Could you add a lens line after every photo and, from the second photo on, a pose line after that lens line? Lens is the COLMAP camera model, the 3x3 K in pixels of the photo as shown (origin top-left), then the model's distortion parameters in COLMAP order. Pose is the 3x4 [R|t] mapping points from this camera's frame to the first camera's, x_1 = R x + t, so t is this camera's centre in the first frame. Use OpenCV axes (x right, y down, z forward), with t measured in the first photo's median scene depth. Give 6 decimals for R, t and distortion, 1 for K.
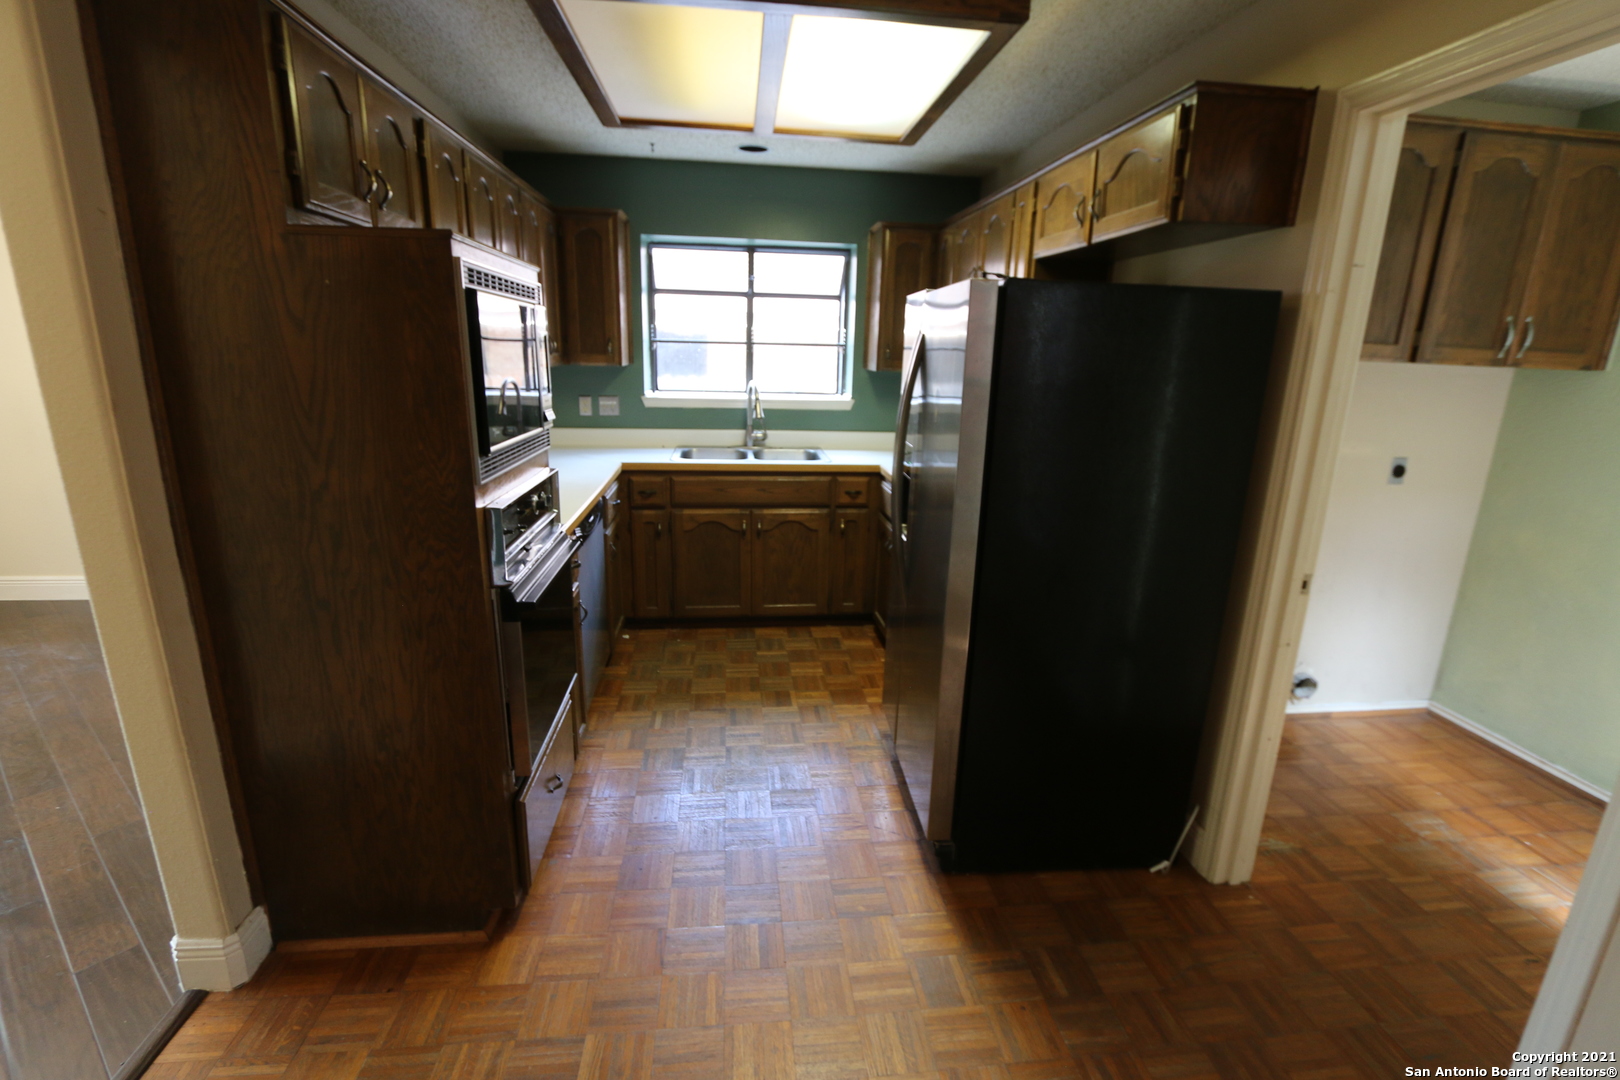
lens RADIAL K [[739.1, 0, 813.5], [0, 739.1, 540.4], [0, 0, 1]] dist [-0.020901, 0.002060]
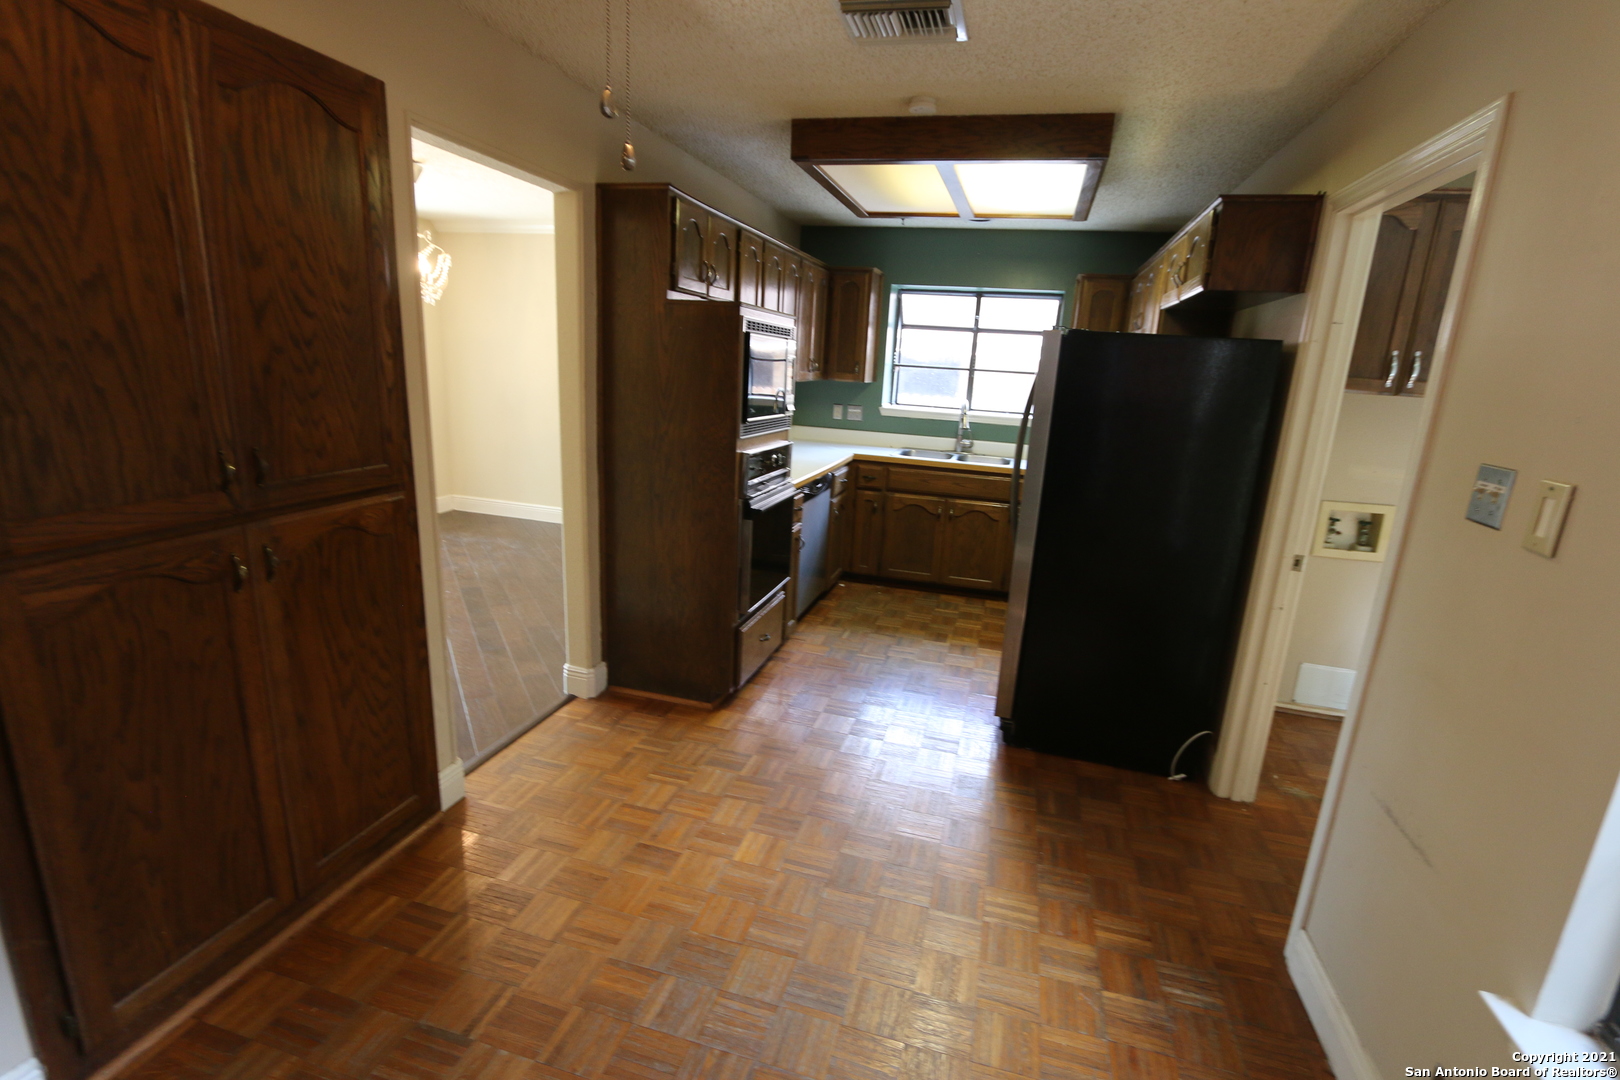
lens RADIAL K [[739.1, 0, 812.2], [0, 739.1, 544.7], [0, 0, 1]] dist [-0.020901, 0.002060]
pose [[0.924913, 0.116541, -0.361876, 0.213471], [-0.126655, 0.991938, -0.004265, 0.089767], [0.358461, 0.049778, 0.932217, -0.330775]]
